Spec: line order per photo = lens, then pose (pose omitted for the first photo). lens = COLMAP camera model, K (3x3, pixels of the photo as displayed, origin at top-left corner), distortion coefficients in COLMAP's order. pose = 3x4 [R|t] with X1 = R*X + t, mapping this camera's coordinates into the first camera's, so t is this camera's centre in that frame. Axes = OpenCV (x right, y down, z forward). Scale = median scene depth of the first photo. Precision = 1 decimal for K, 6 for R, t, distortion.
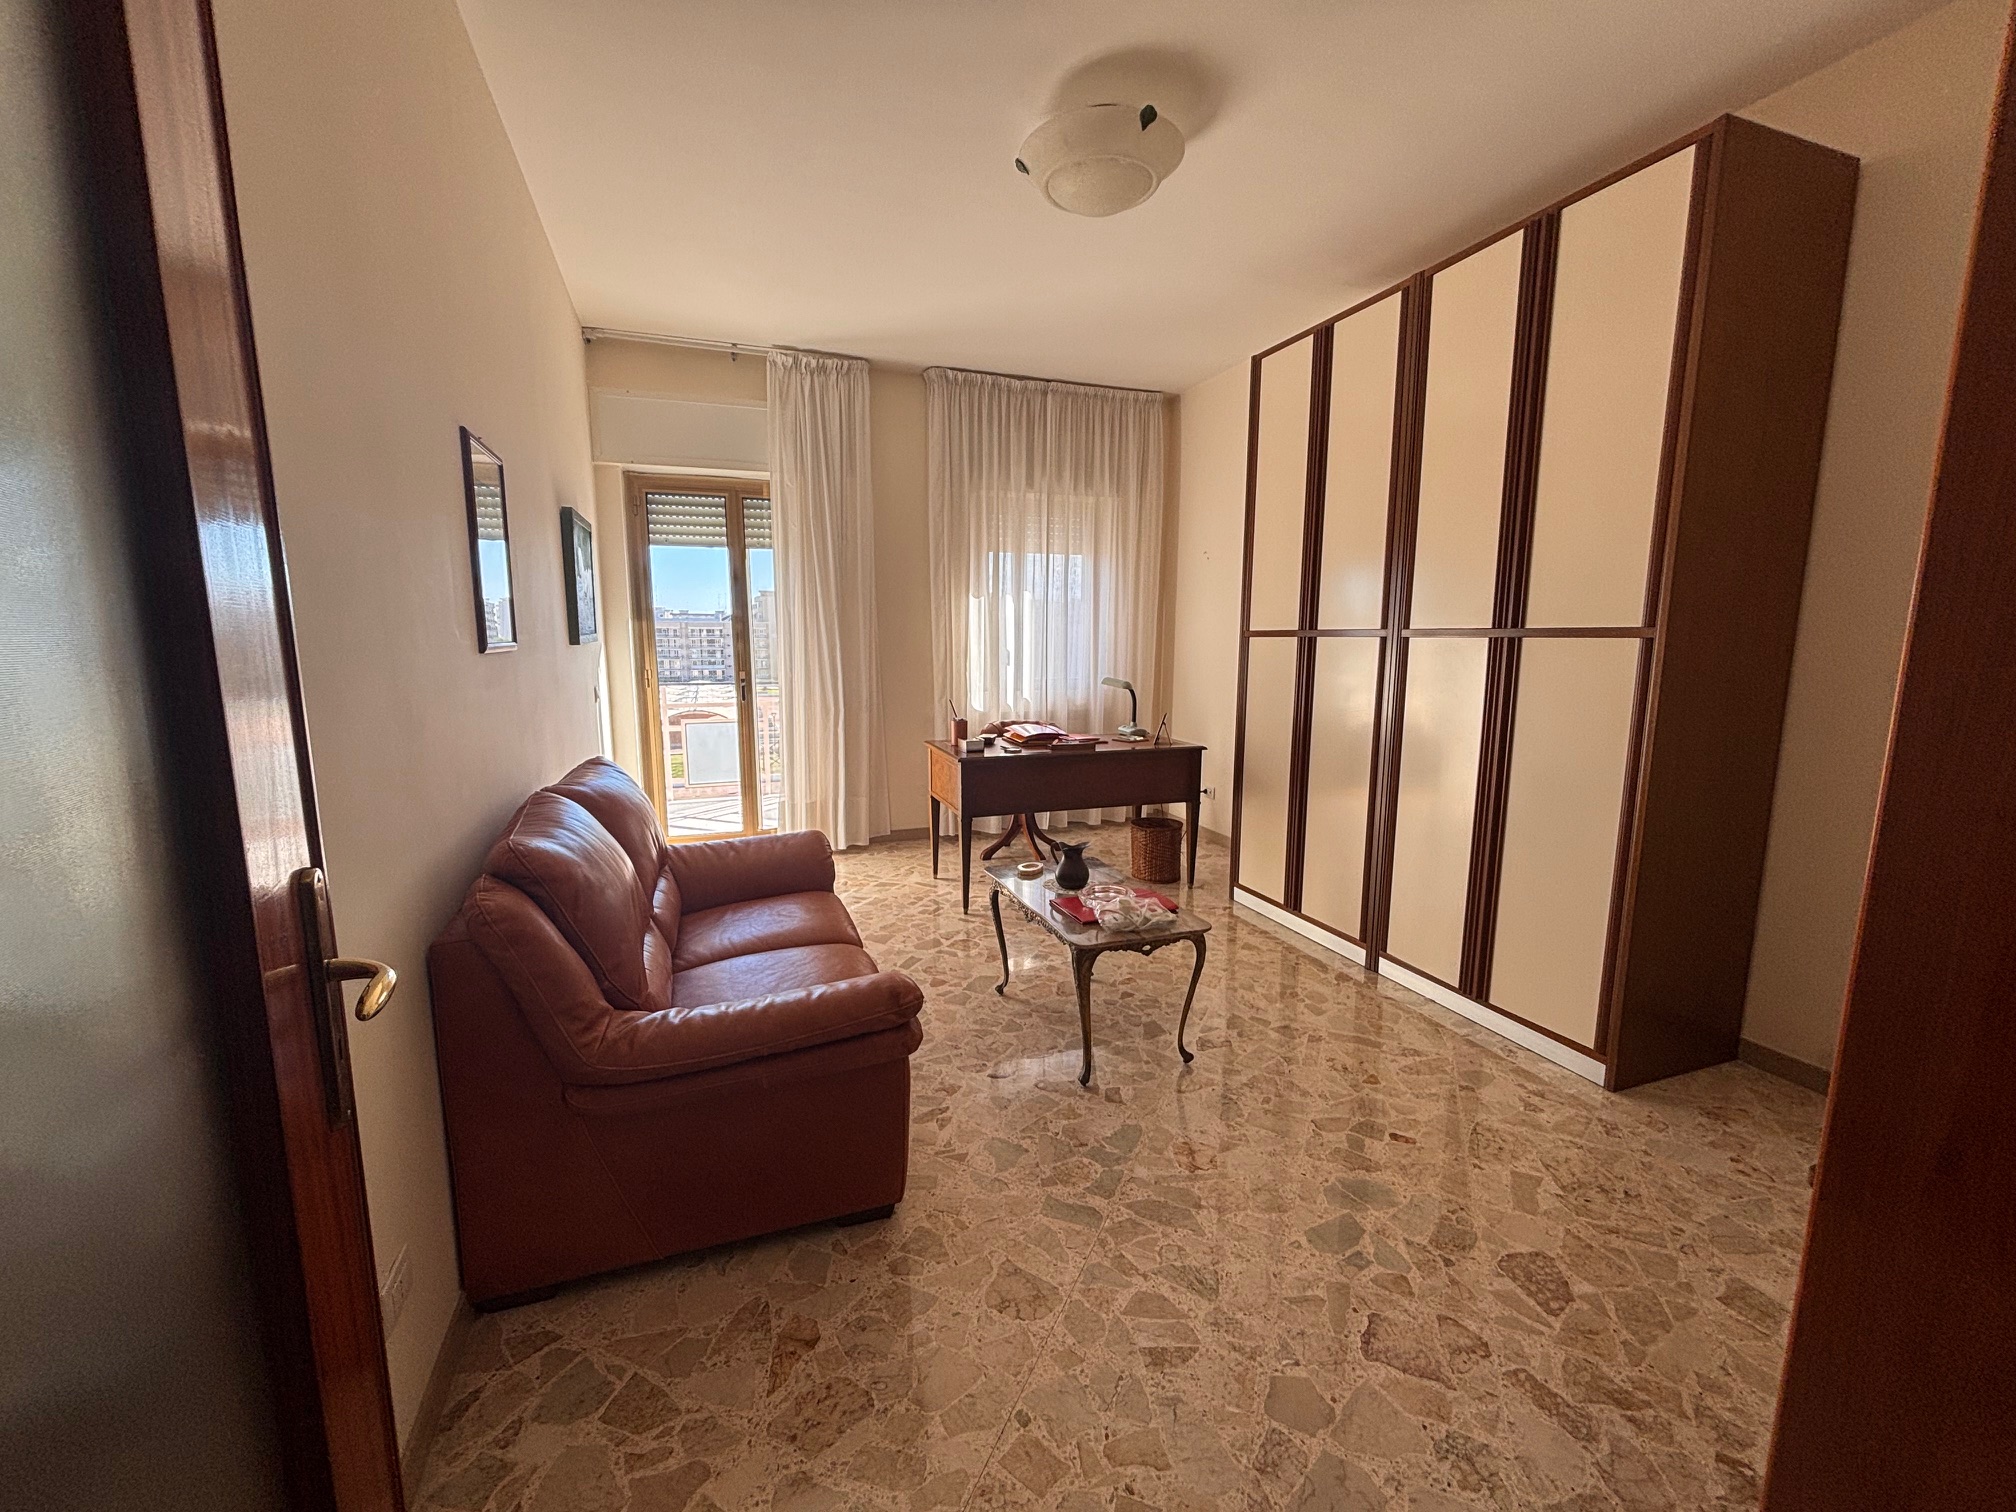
lens RADIAL K [[808.7, 0, 1000.8], [0, 808.7, 754.6], [0, 0, 1]] dist [-0.002177, 0.000154]
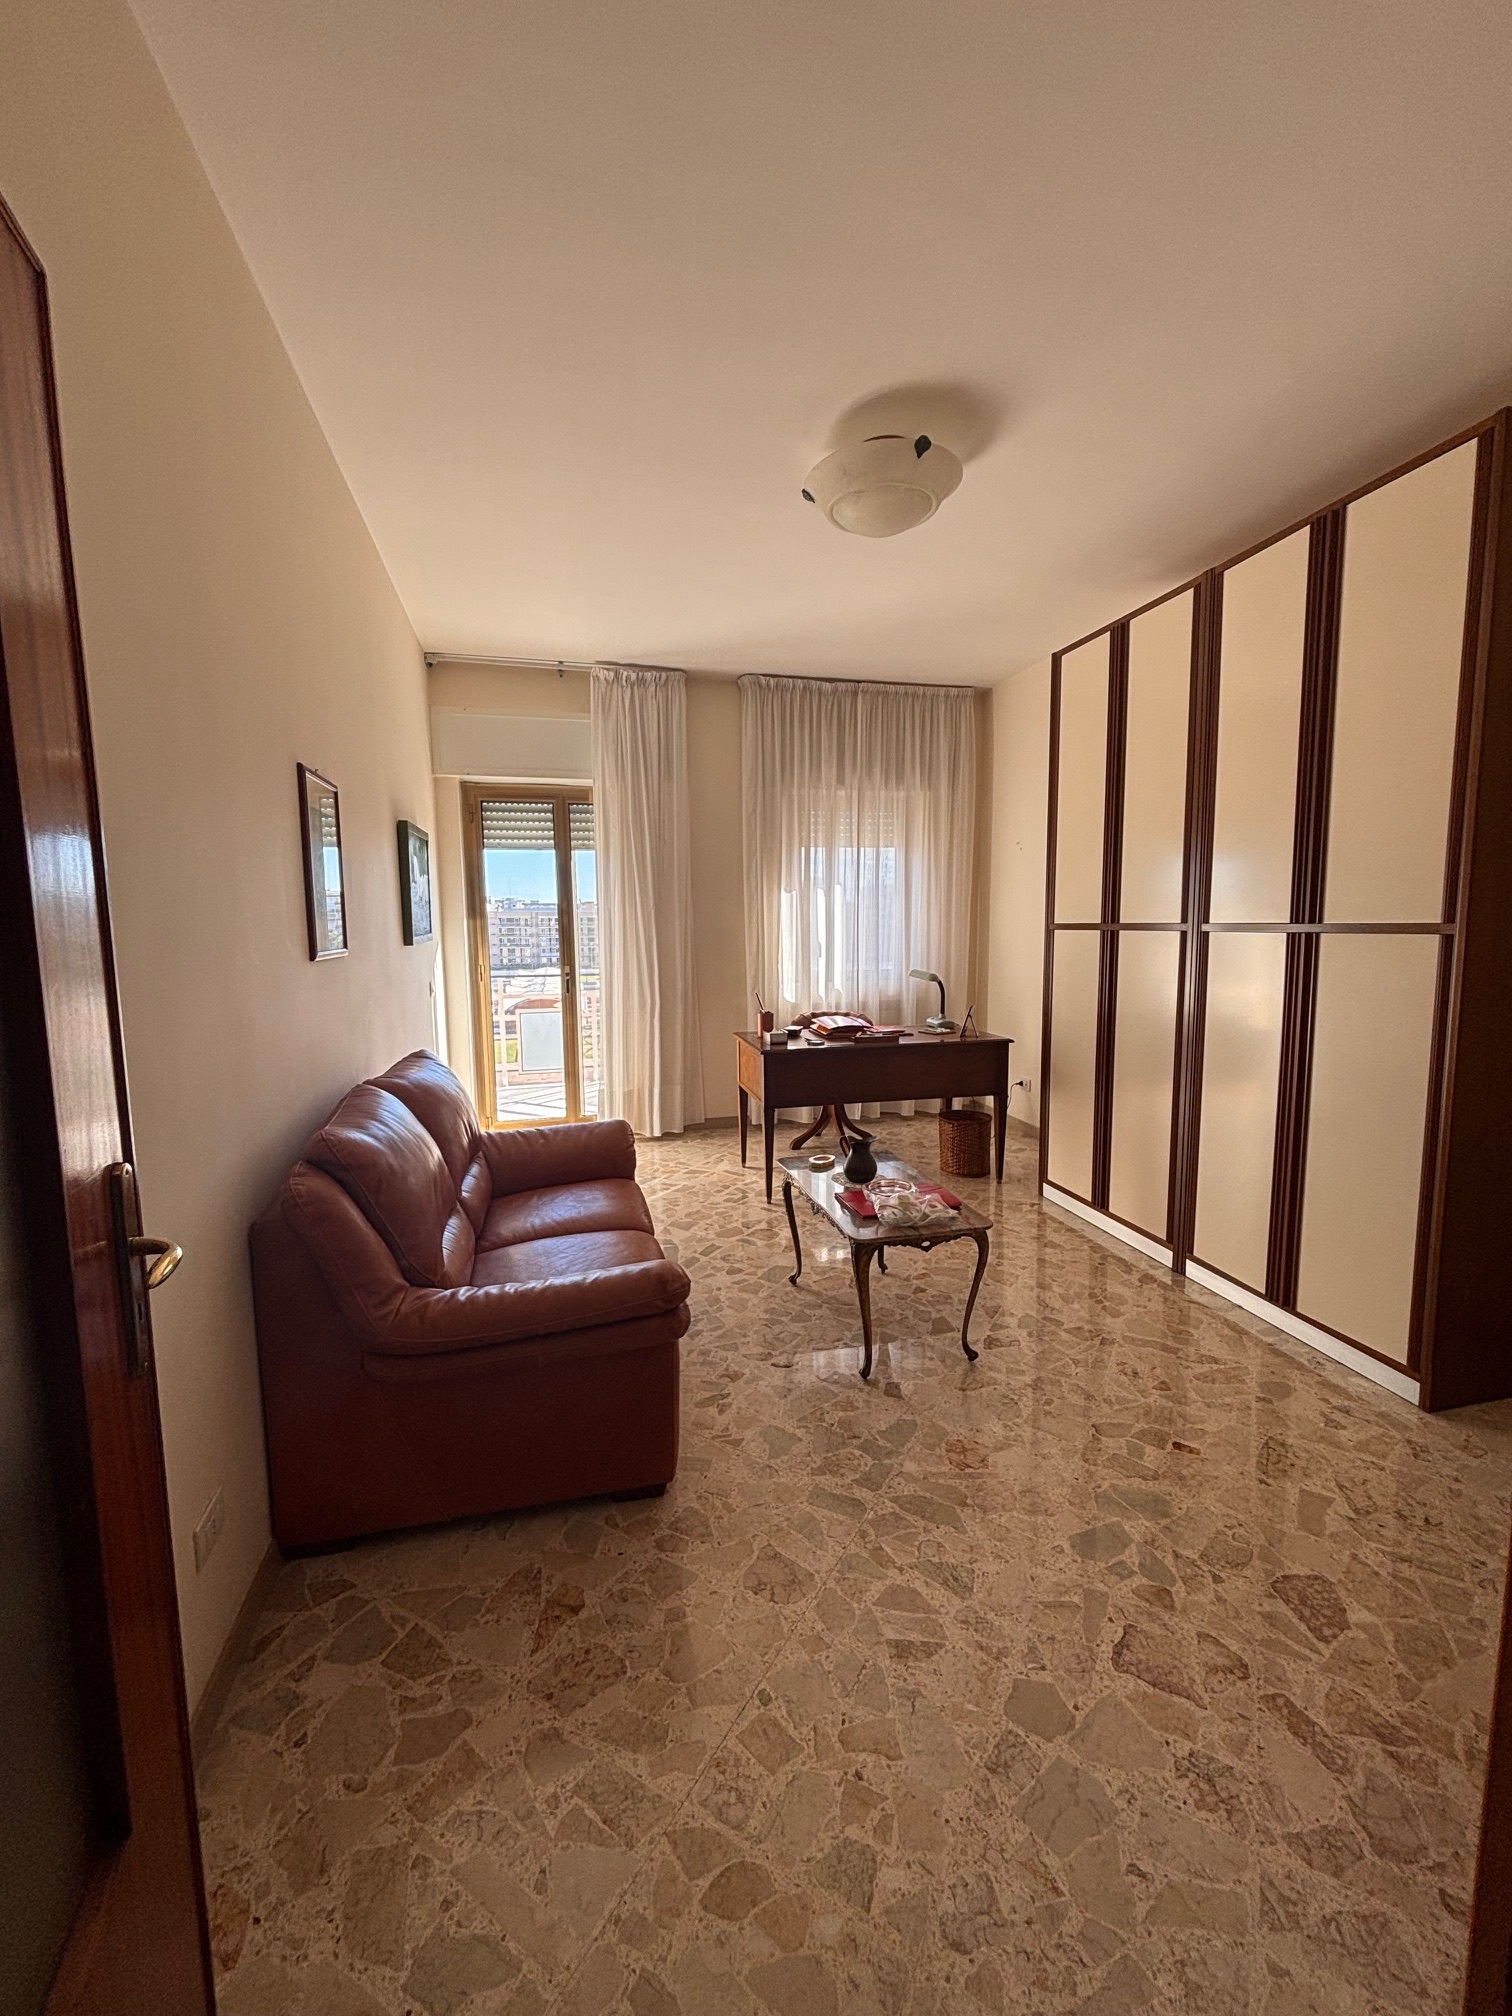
lens RADIAL K [[811.2, 0, 756.0], [0, 811.2, 1008.0], [0, 0, 1]] dist [-0.002442, 0.000116]
pose [[0.994066, -0.001149, -0.108775, 0.087394], [-0.002951, 0.999292, -0.037519, -0.018552], [0.108741, 0.037617, 0.993358, -0.048426]]
